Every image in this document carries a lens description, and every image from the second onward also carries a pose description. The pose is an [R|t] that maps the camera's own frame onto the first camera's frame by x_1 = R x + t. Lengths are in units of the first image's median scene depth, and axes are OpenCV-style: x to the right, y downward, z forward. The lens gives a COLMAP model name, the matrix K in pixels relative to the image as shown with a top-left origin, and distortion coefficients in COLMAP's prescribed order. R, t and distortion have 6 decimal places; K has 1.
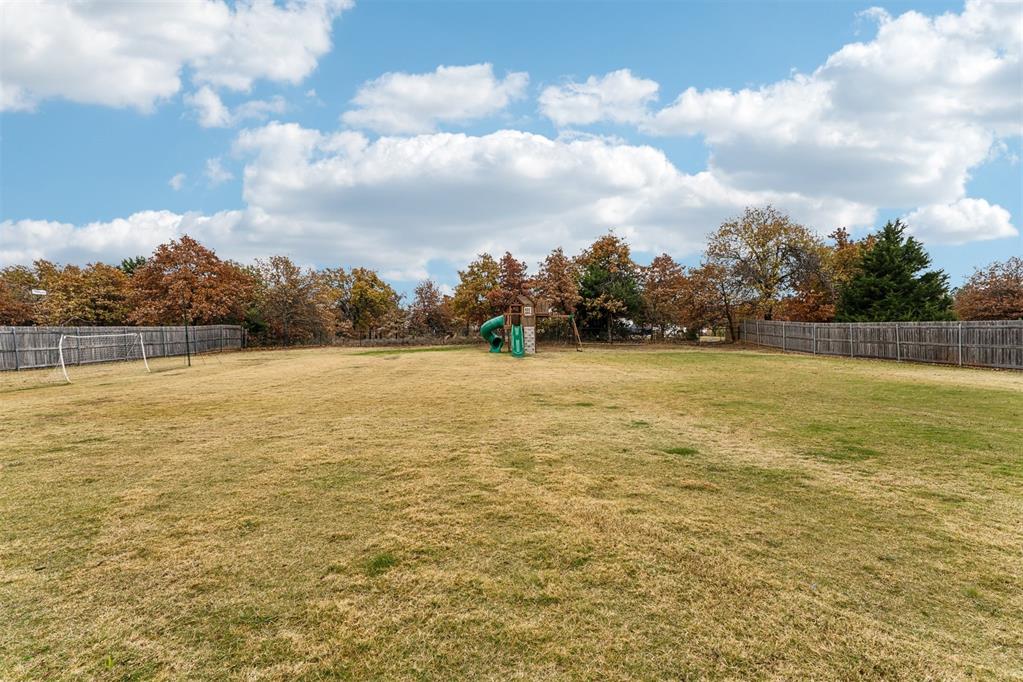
lens RADIAL K [[416.3, 0, 510.8], [0, 416.3, 342.4], [0, 0, 1]] dist [0.000436, 0.000070]
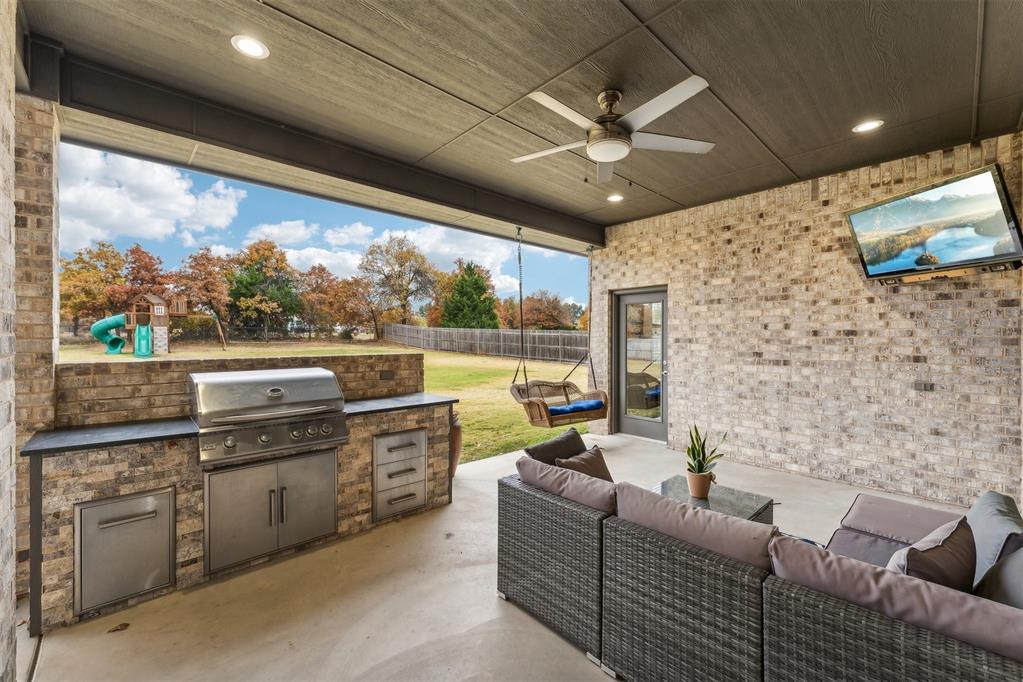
lens RADIAL K [[416.3, 0, 511.0], [0, 416.3, 337.3], [0, 0, 1]] dist [0.000436, 0.000070]
pose [[0.768569, -0.000254, 0.639767, 0.040692], [0.001163, 0.999999, -0.001000, -0.008406], [-0.639766, 0.001513, 0.768568, -0.231148]]
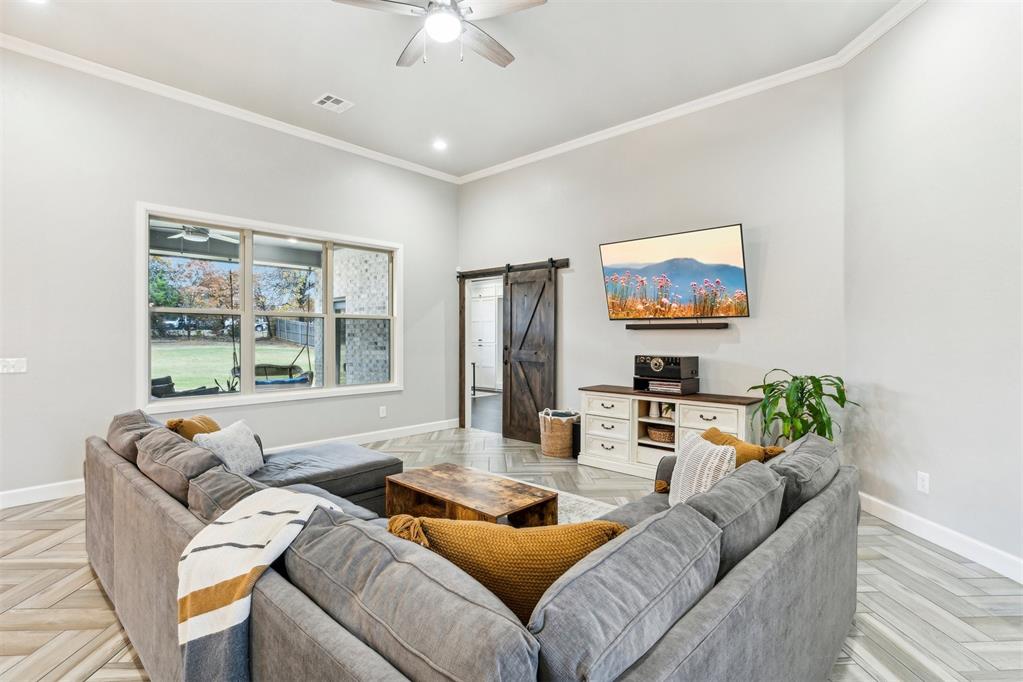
lens RADIAL K [[493.1, 0, 512.4], [0, 493.1, 340.0], [0, 0, 1]] dist [0.001206, 0.000025]
pose [[0.714171, -0.006407, 0.699942, 0.066887], [0.001368, 0.999969, 0.007758, -0.005974], [-0.699970, -0.004583, 0.714157, -0.452426]]
